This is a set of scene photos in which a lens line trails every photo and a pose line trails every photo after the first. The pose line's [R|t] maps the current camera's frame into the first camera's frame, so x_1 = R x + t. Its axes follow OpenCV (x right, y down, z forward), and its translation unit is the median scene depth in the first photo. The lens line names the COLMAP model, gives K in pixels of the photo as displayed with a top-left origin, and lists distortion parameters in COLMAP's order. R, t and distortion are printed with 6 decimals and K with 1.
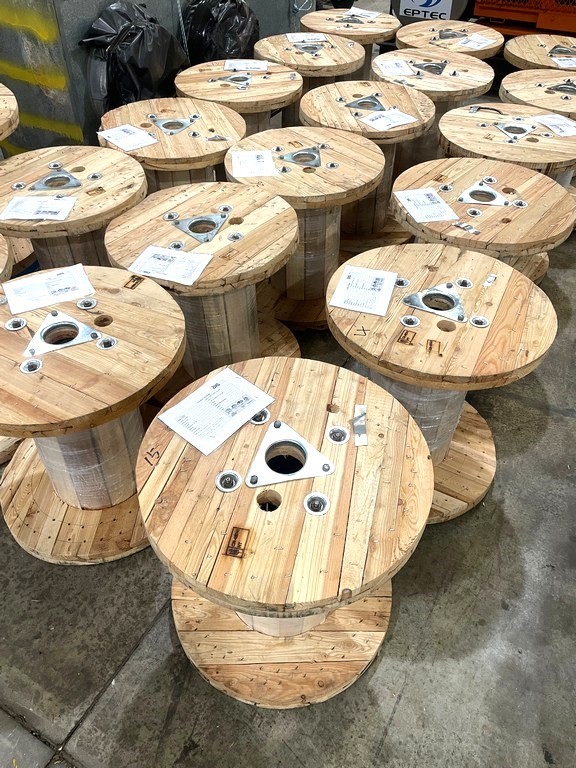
lens RADIAL K [[586.0, 0, 287.3], [0, 586.0, 378.4], [0, 0, 1]] dist [0.052404, -0.062399]
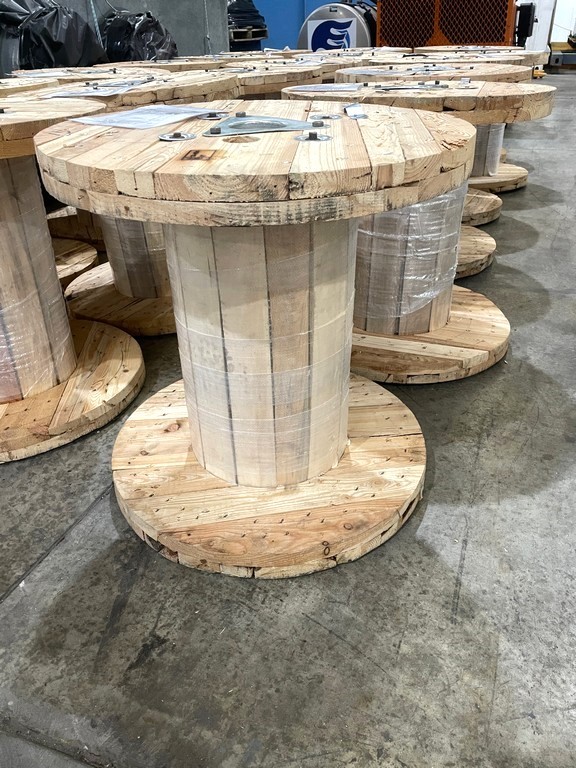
lens RADIAL K [[586.0, 0, 289.3], [0, 586.0, 385.9], [0, 0, 1]] dist [0.052404, -0.062399]
pose [[0.988376, -0.106342, 0.108647, -0.061230], [0.130669, 0.959501, -0.249567, 0.506706], [-0.077708, 0.260863, 0.962243, 0.323855]]
